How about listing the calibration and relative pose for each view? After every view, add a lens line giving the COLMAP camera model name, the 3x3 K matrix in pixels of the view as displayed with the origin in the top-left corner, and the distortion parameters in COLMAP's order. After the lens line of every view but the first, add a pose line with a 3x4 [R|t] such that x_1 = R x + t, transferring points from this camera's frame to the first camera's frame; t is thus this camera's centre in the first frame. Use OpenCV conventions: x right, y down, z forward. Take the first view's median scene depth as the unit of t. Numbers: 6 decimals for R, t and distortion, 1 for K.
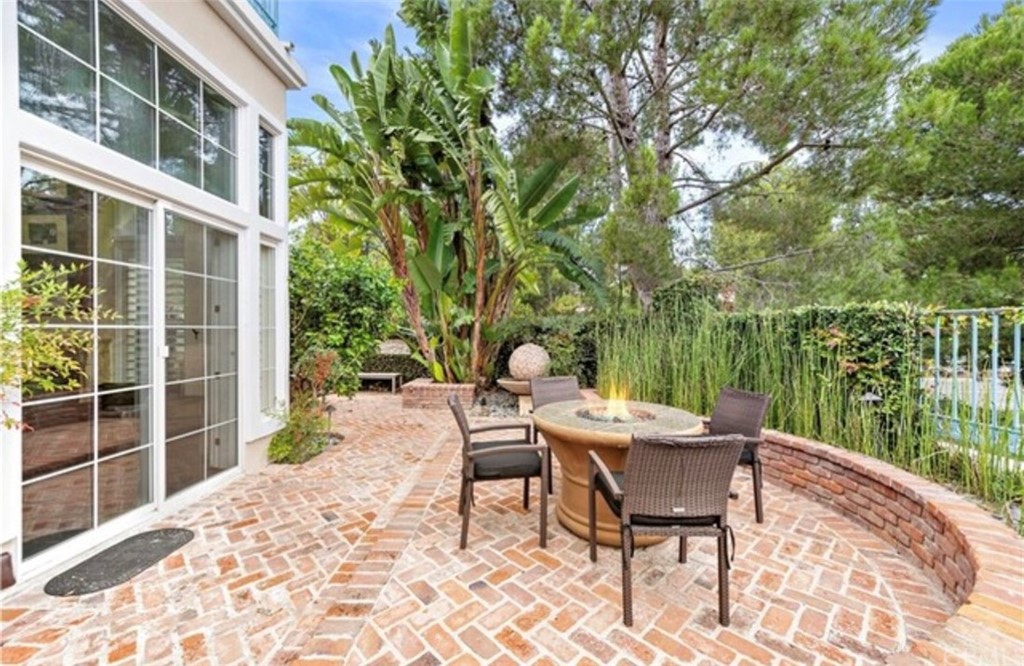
lens RADIAL K [[411.9, 0, 512.0], [0, 411.9, 333.0], [0, 0, 1]] dist [0.002166, 0.000171]
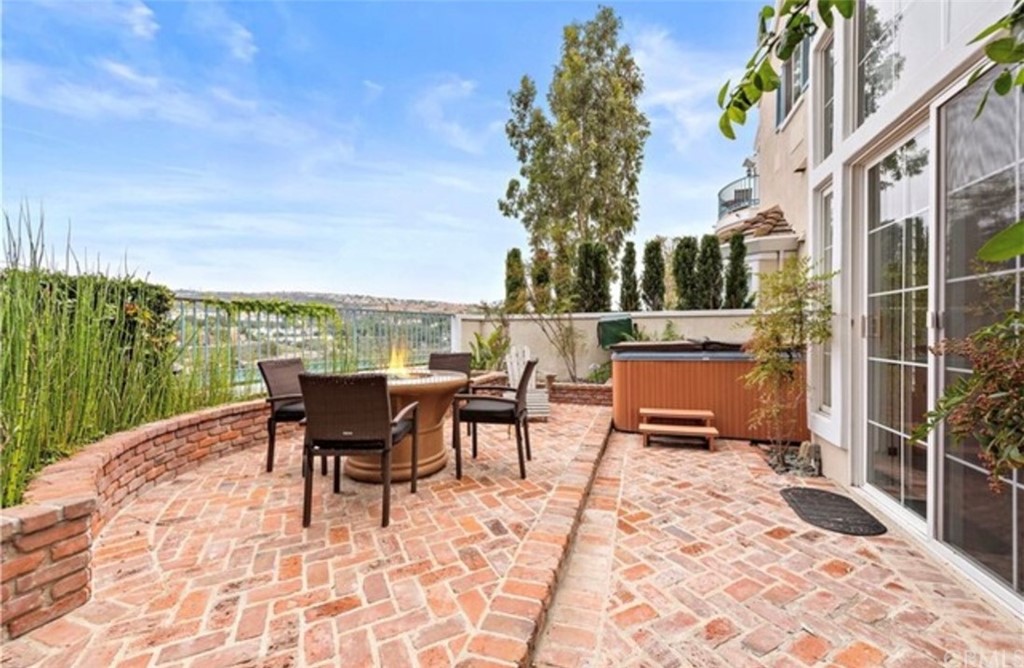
lens RADIAL K [[411.9, 0, 512.0], [0, 411.9, 334.0], [0, 0, 1]] dist [0.002166, 0.000171]
pose [[-0.959199, 0.002244, 0.282722, -0.402521], [0.006146, 0.999898, 0.012915, 0.061196], [-0.282664, 0.014126, -0.959115, 2.051358]]
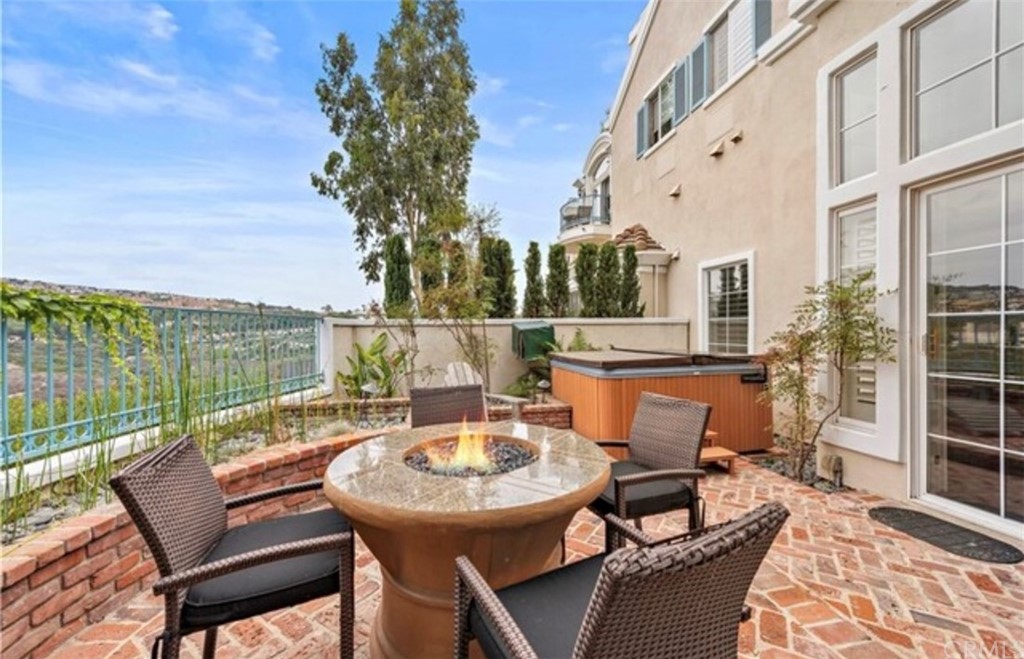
lens RADIAL K [[411.7, 0, 528.6], [0, 411.7, 327.3], [0, 0, 1]] dist [0.017507, -0.004983]
pose [[-0.968537, 0.003466, -0.248844, 0.321459], [0.004181, 0.999989, -0.002344, 0.014458], [0.248833, -0.003310, -0.968541, 1.614991]]
